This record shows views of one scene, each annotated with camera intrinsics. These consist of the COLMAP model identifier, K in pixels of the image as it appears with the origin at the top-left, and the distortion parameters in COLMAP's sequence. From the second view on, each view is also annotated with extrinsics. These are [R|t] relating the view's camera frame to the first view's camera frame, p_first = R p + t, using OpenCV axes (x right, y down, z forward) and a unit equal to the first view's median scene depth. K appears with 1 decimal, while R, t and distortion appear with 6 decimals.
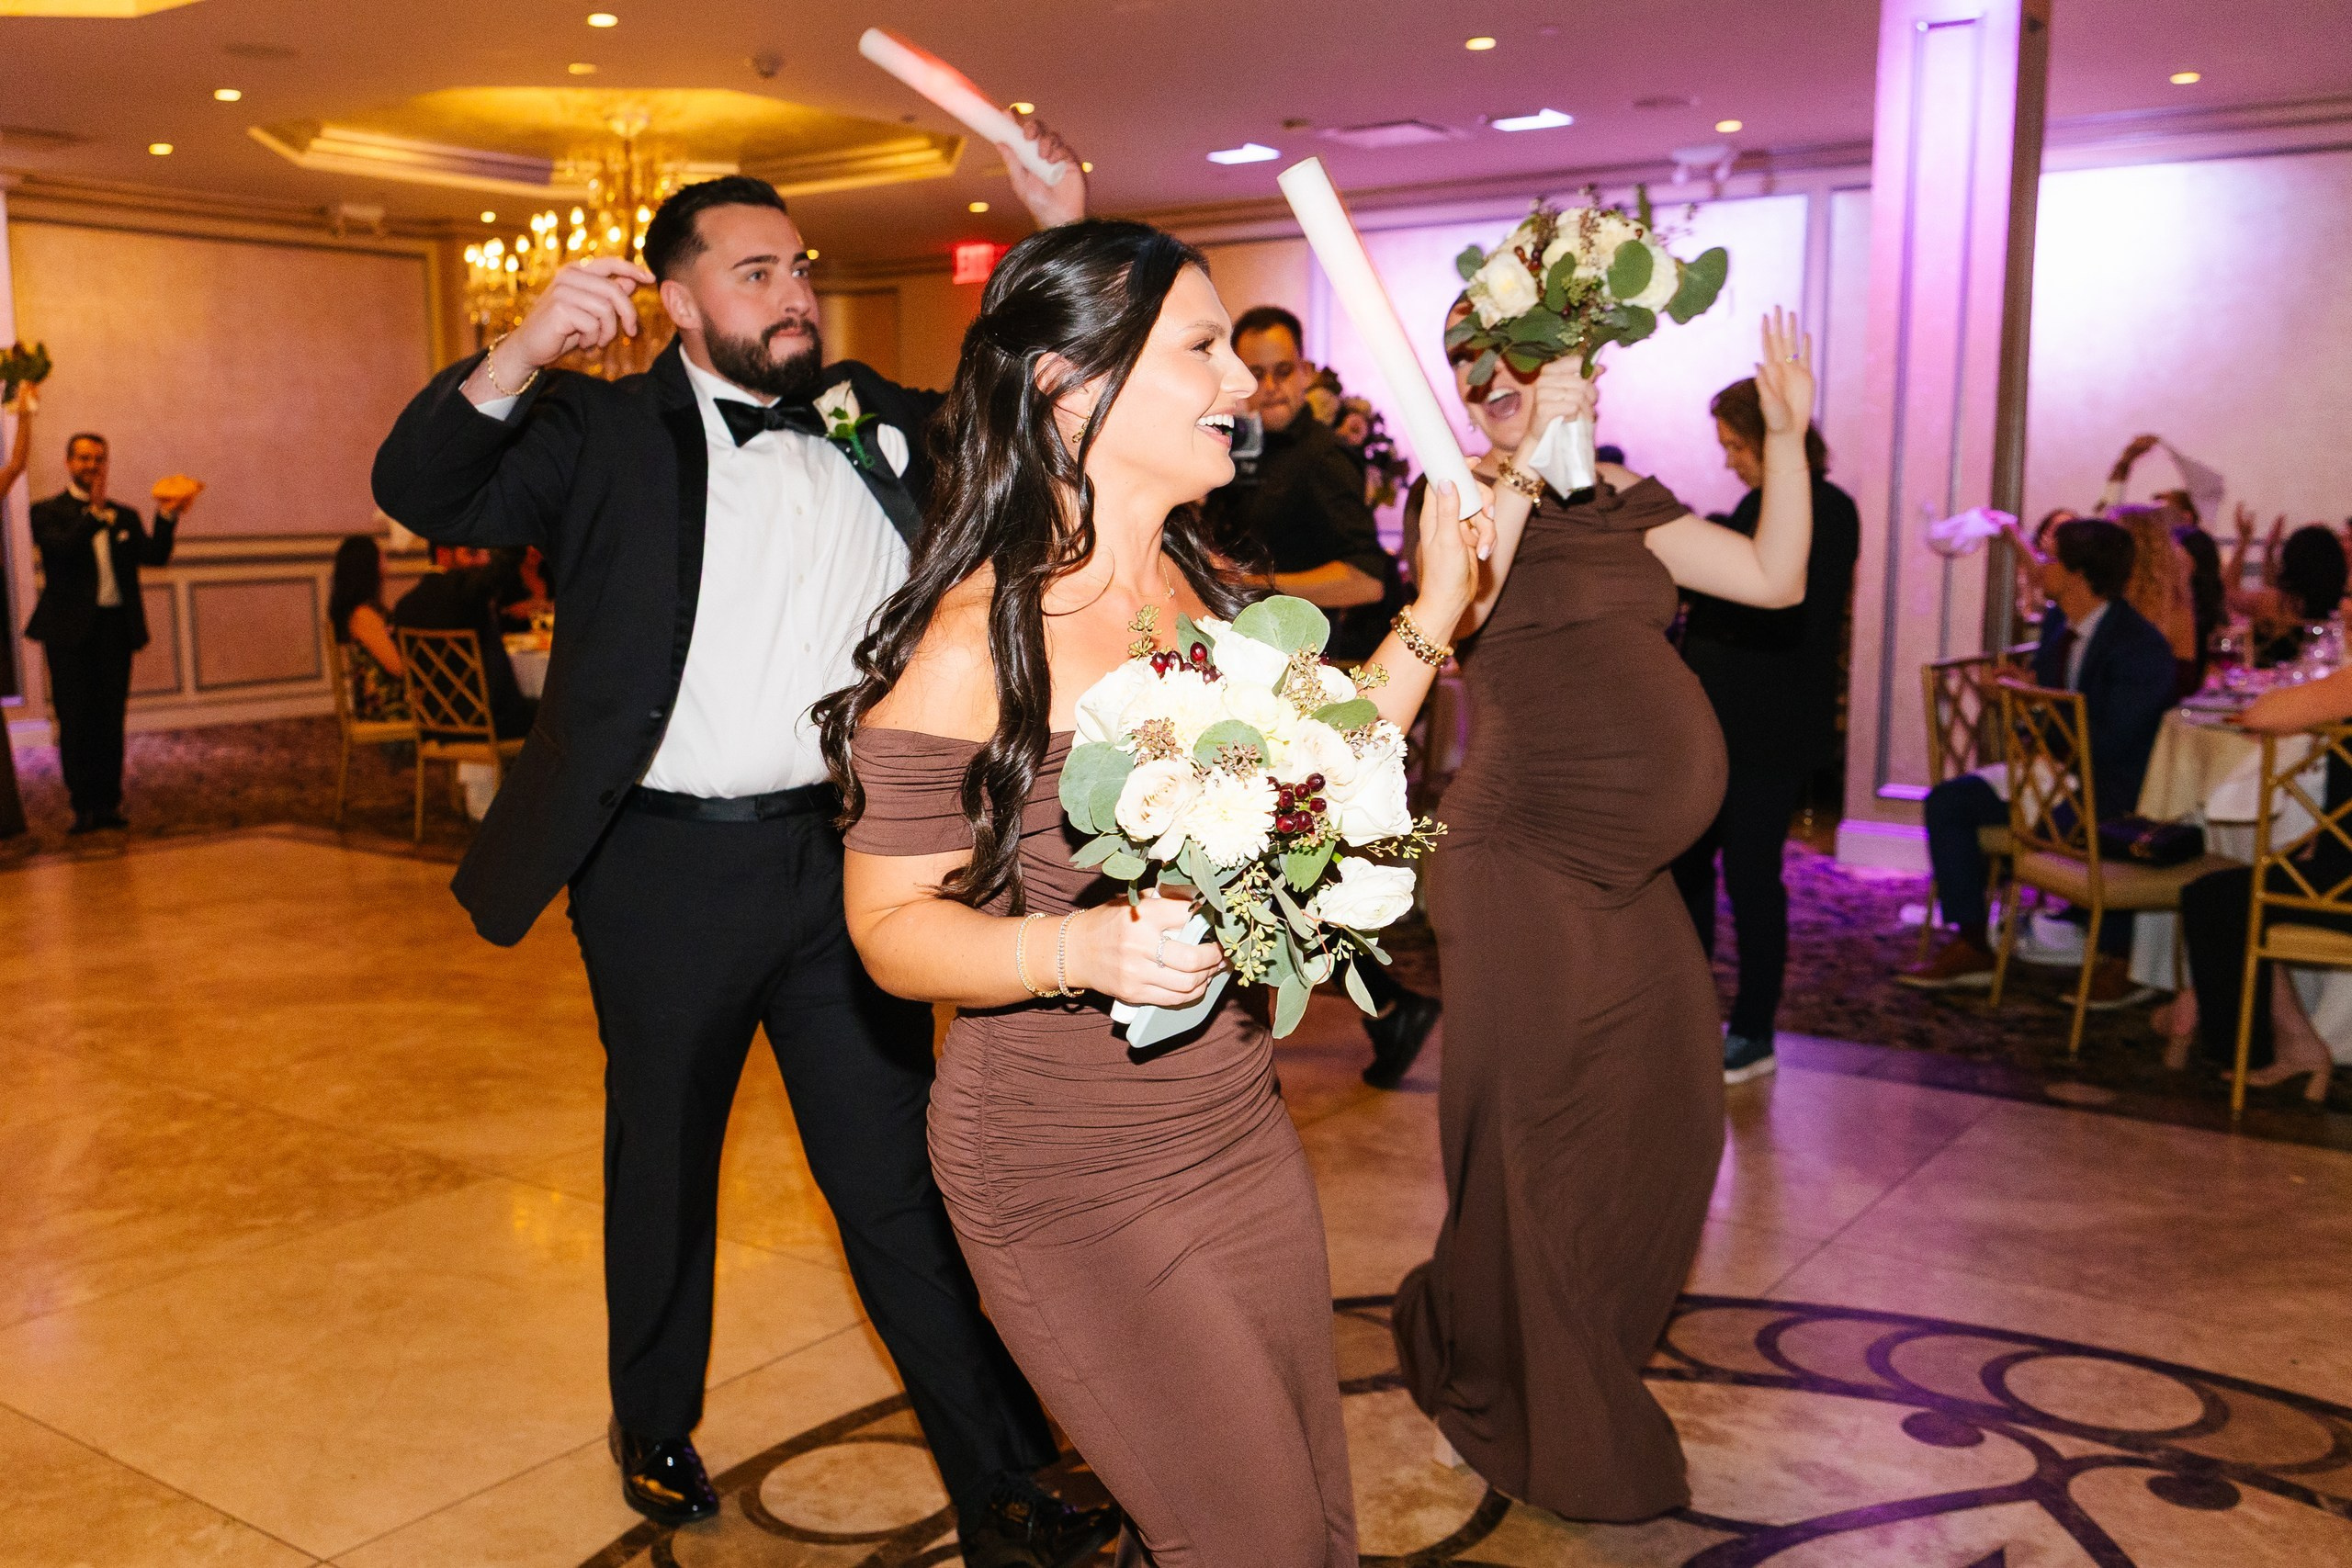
lens RADIAL K [[2142.8, 0, 1128.3], [0, 2142.8, 839.3], [0, 0, 1]] dist [-0.003010, 0.004403]
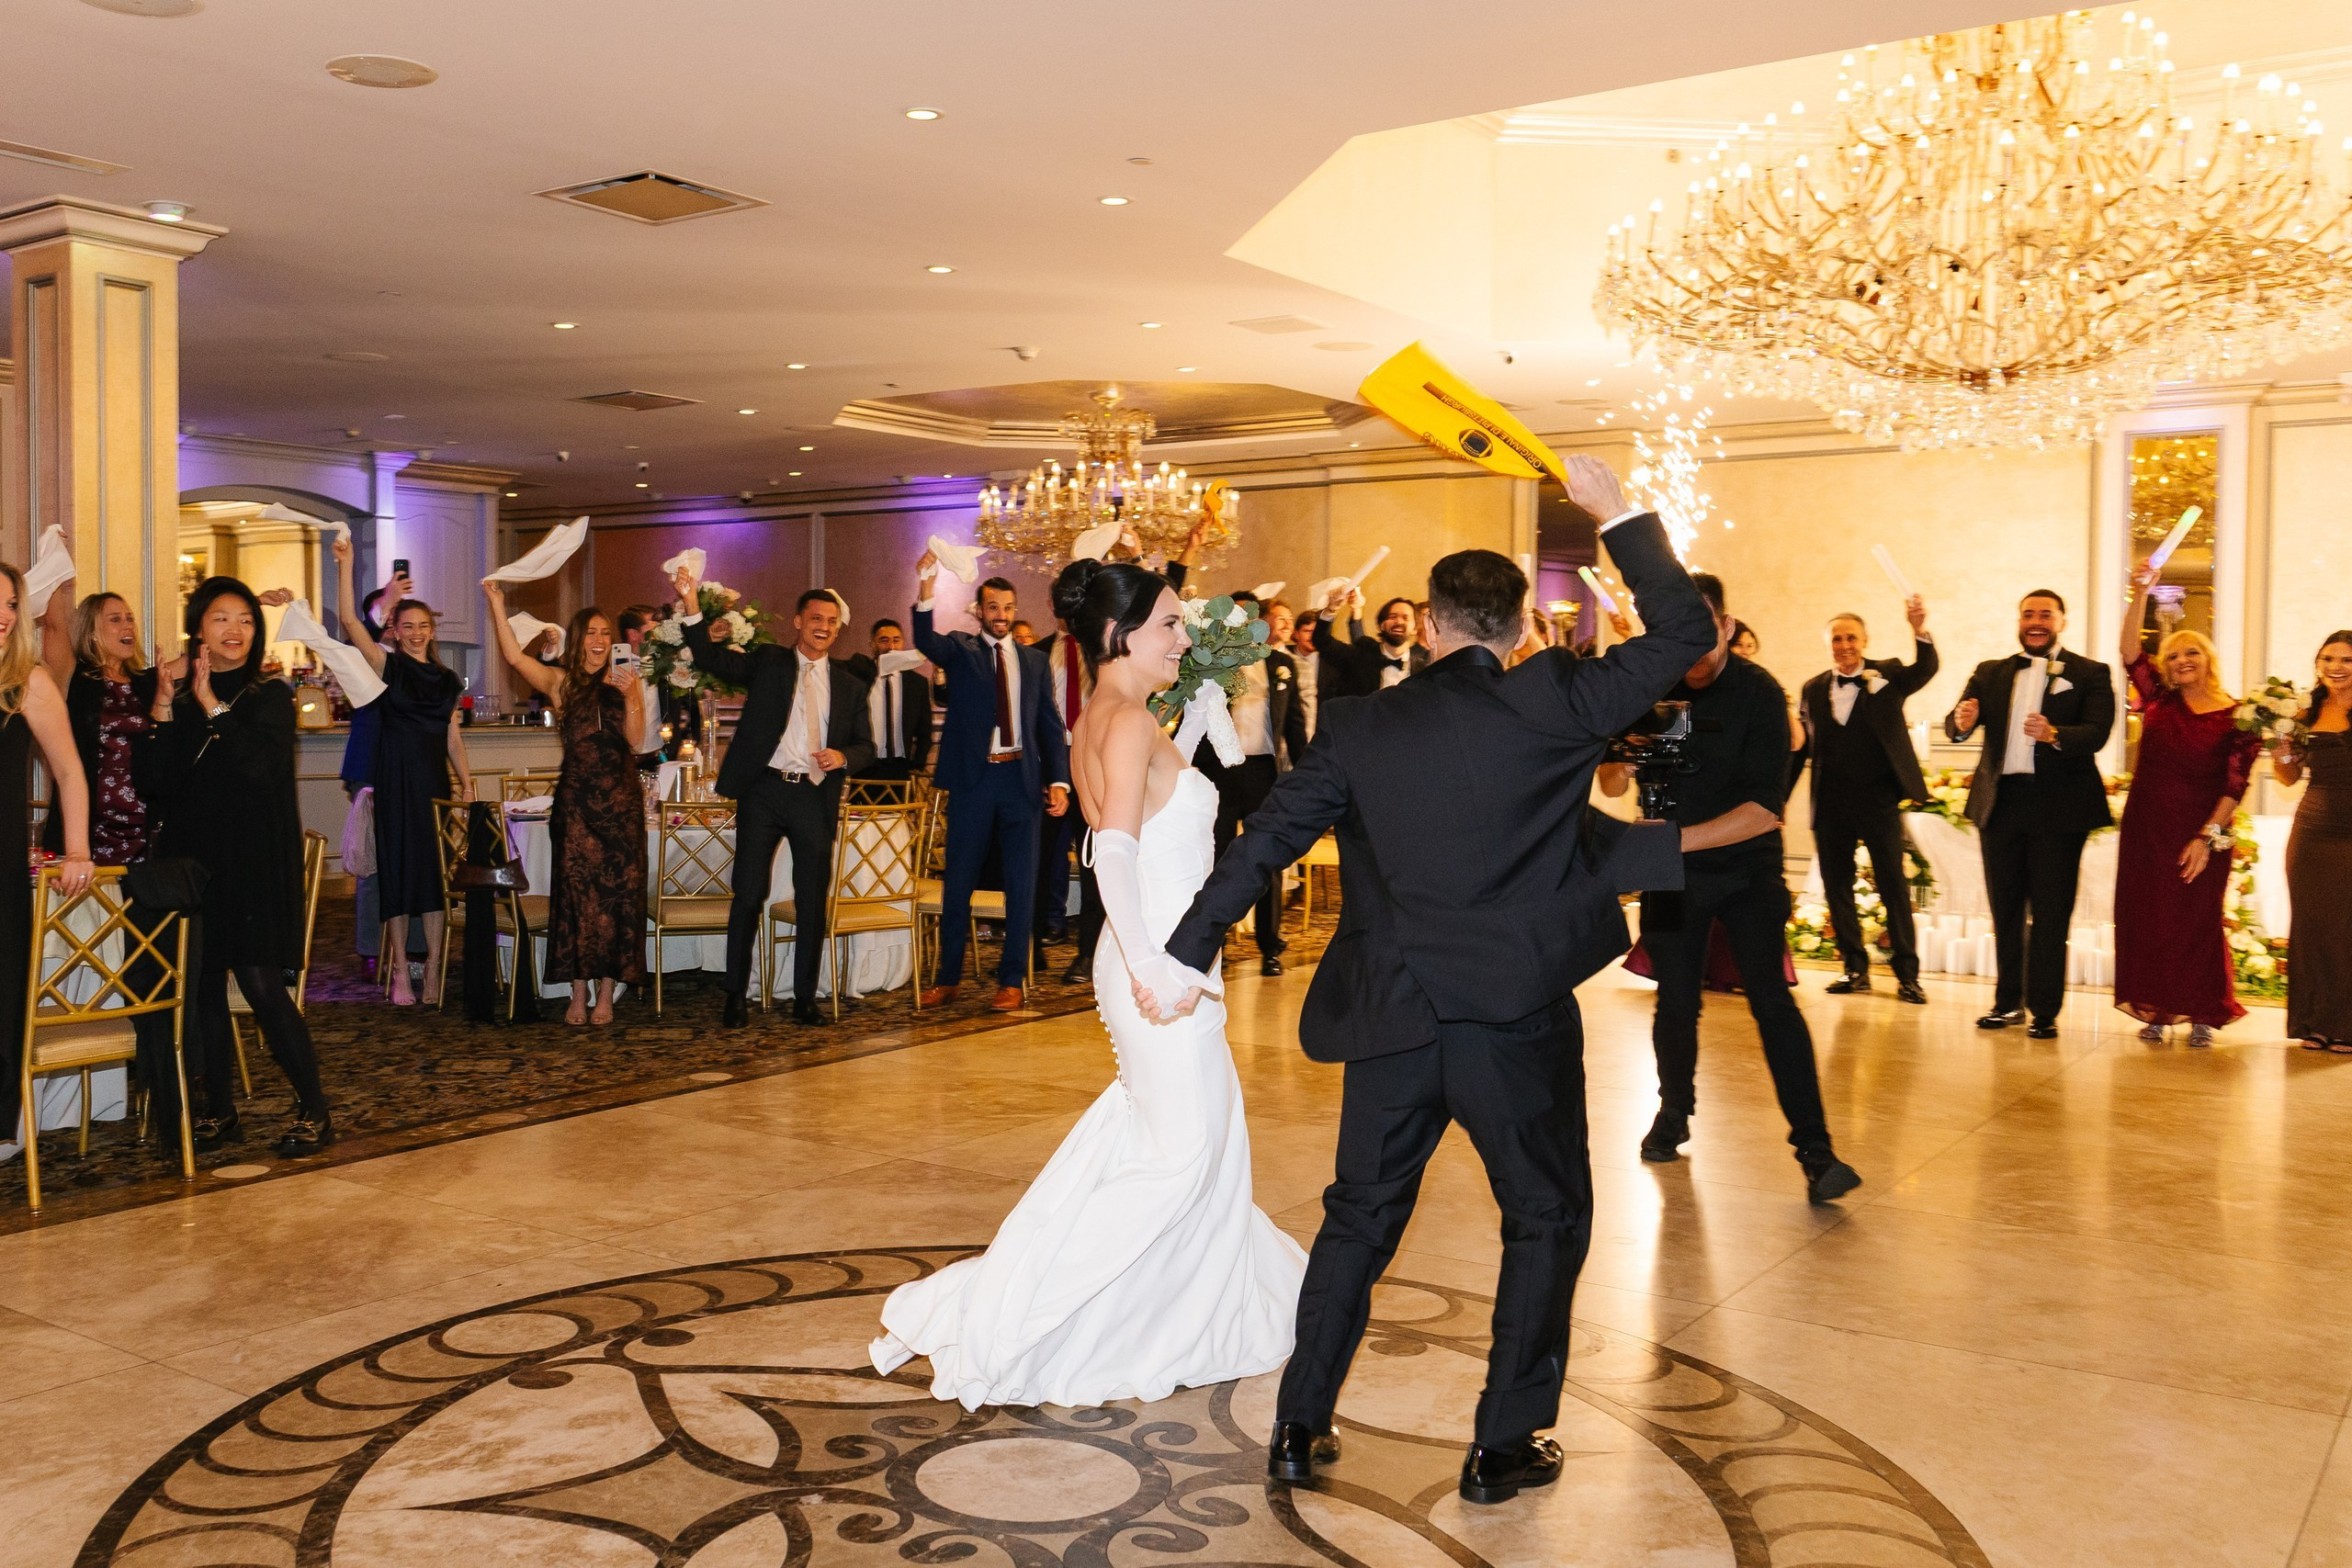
lens RADIAL K [[2142.8, 0, 1128.3], [0, 2142.8, 839.3], [0, 0, 1]] dist [-0.003010, 0.004403]
pose [[-0.038753, -0.066170, 0.997056, -0.420028], [0.153373, 0.985588, 0.071370, -0.037930], [-0.987408, 0.155687, -0.028046, 0.302362]]
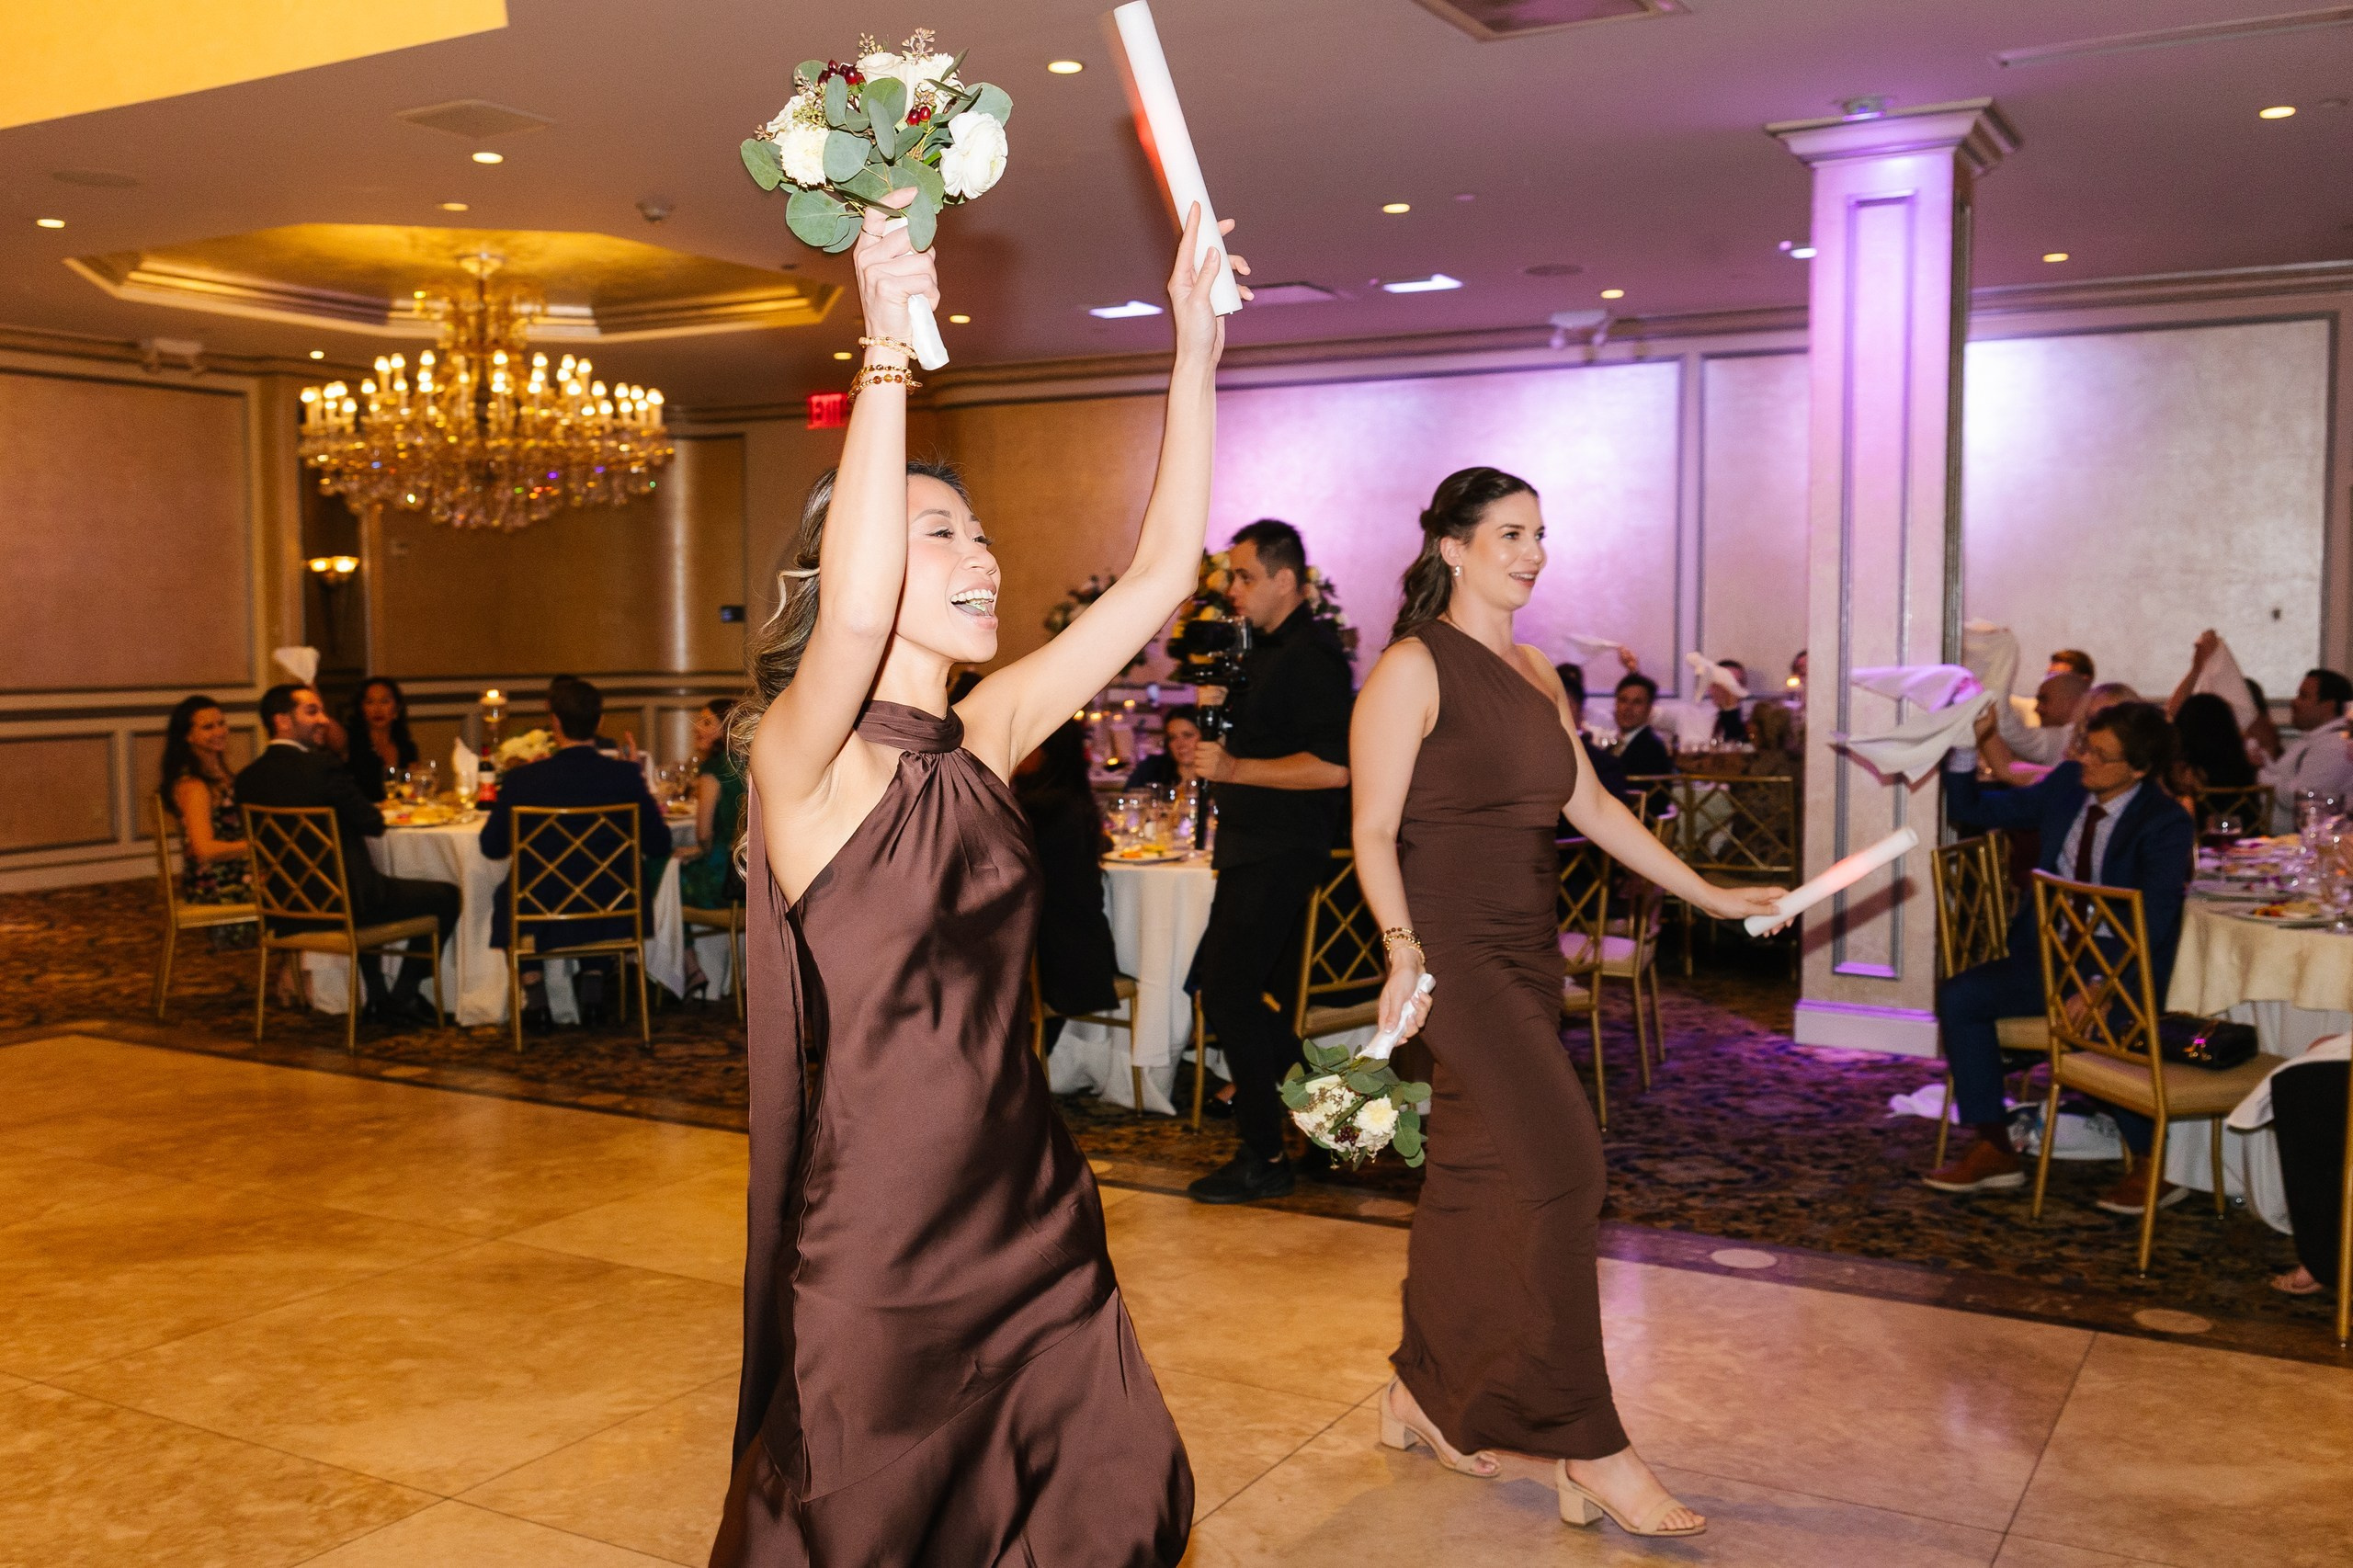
lens RADIAL K [[2138.9, 0, 1176.5], [0, 2138.9, 784.0], [0, 0, 1]] dist [-0.003485, -0.005734]
pose [[0.992939, -0.003759, 0.118563, -0.071320], [0.014143, 0.996120, -0.086864, -0.029360], [-0.117777, 0.087927, 0.989140, 0.076795]]
